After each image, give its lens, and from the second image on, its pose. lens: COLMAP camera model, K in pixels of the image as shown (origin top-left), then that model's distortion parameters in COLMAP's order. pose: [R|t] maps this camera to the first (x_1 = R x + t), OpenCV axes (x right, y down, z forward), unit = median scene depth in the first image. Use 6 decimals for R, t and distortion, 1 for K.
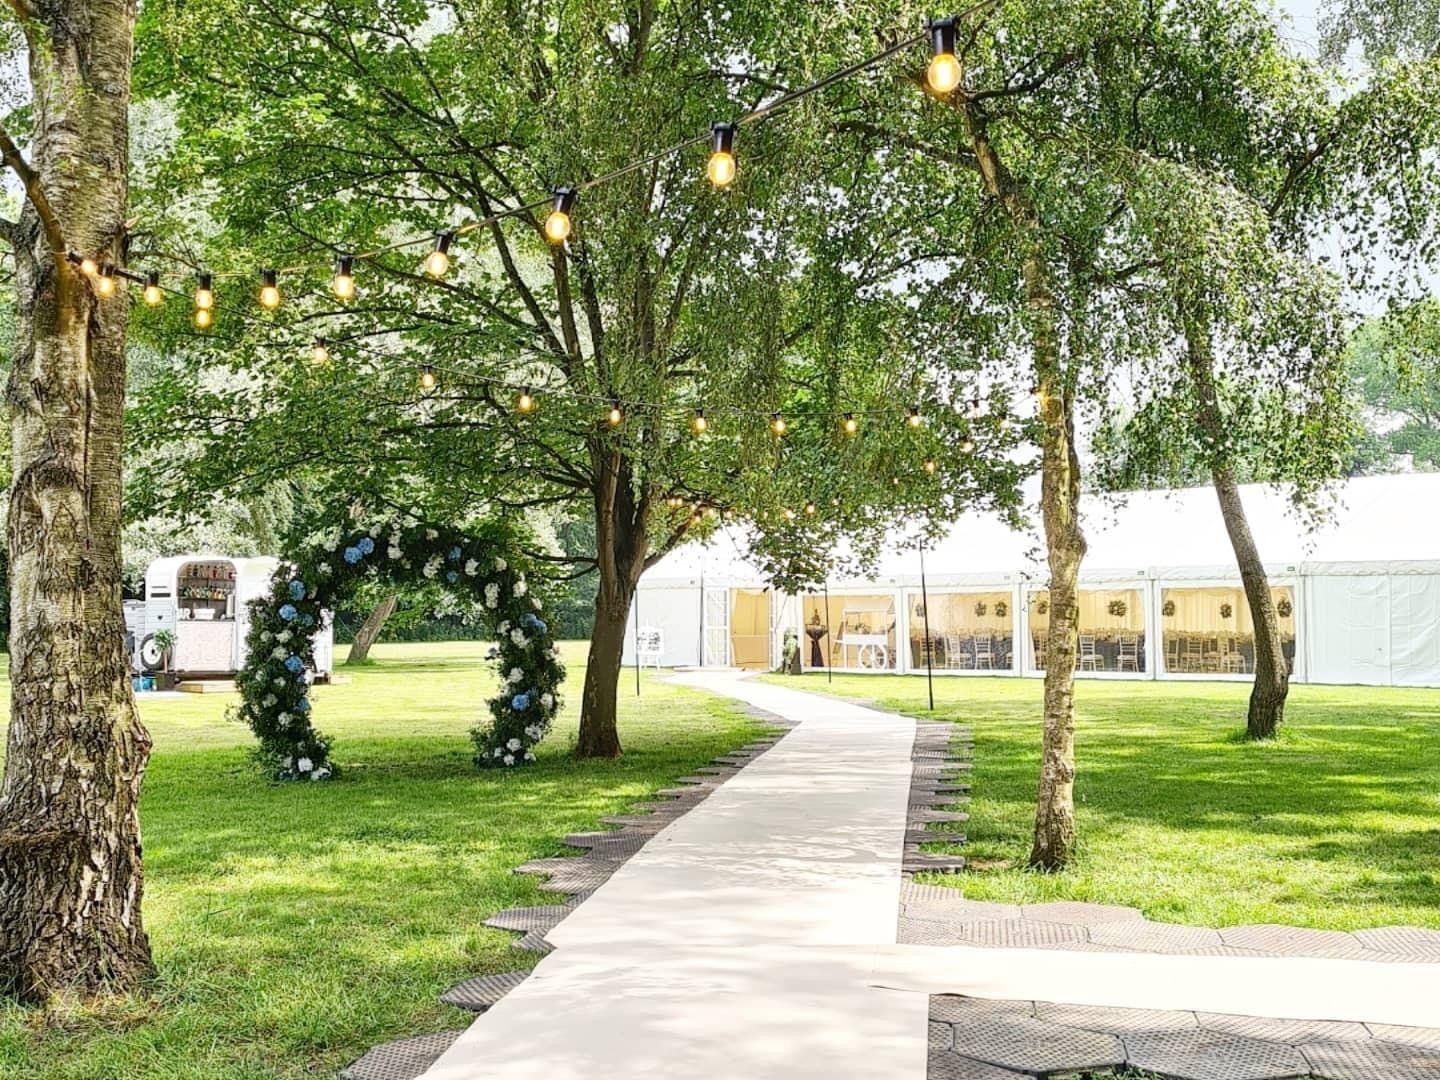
lens RADIAL K [[1405.8, 0, 719.9], [0, 1405.8, 627.8], [0, 0, 1]] dist [-0.000862, 0.031476]
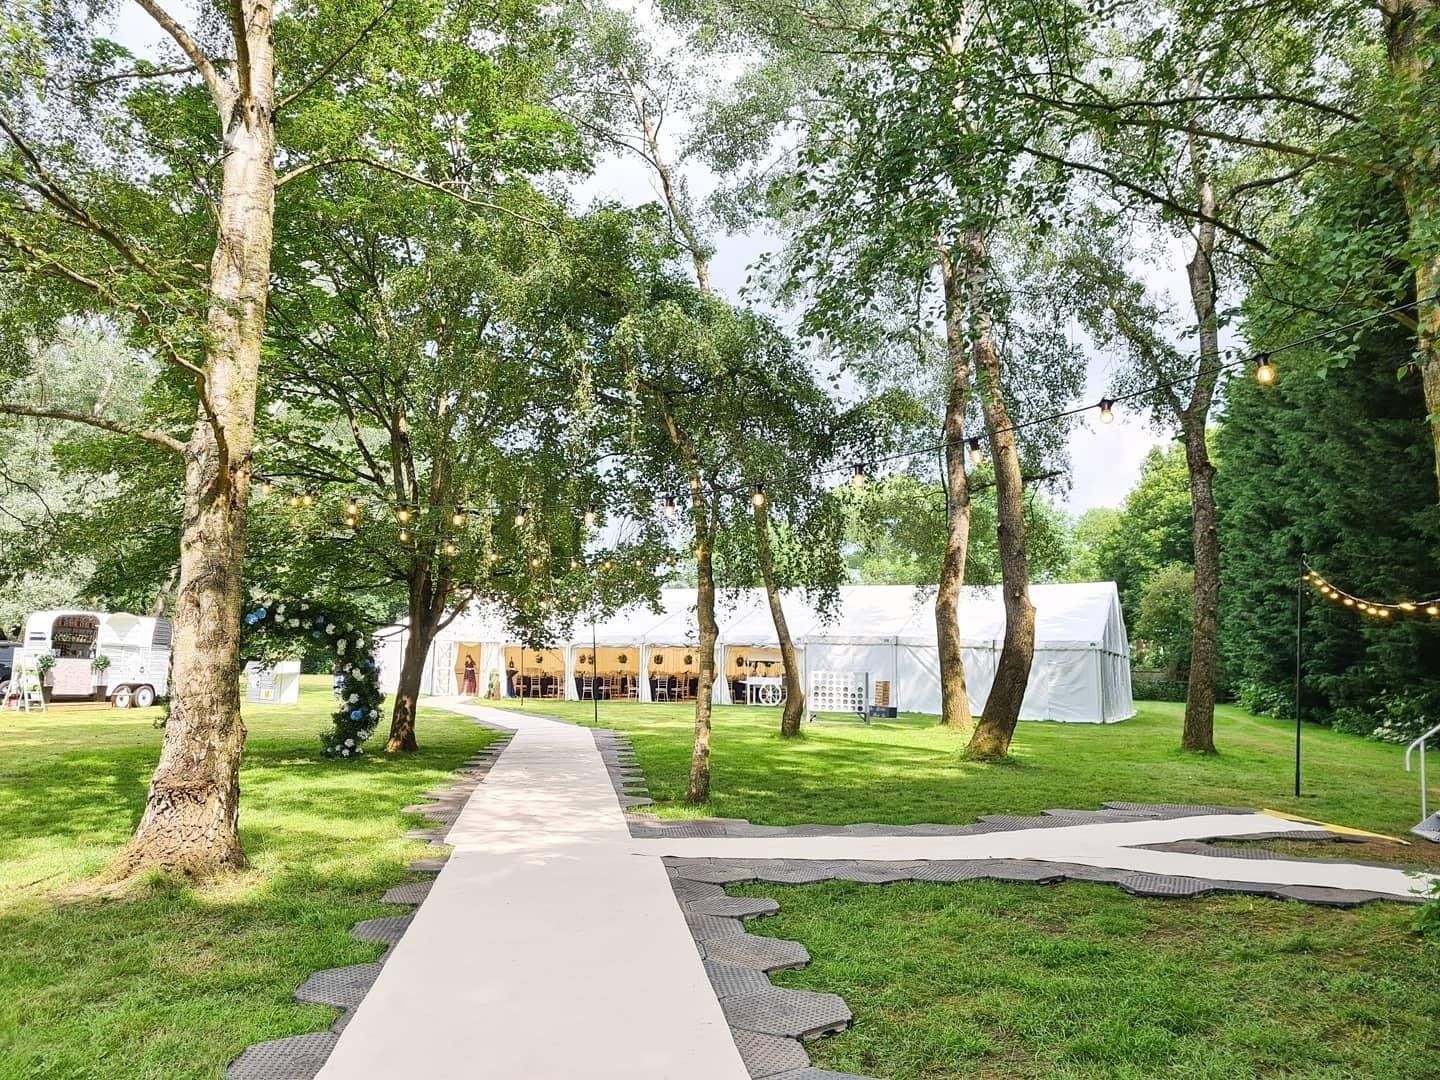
lens RADIAL K [[1405.8, 0, 719.9], [0, 1405.8, 627.8], [0, 0, 1]] dist [-0.000862, 0.031476]
pose [[0.929526, 0.024330, 0.367954, -0.343569], [-0.014910, 0.999485, -0.028423, -0.006087], [-0.368456, 0.020934, 0.929410, -0.604907]]
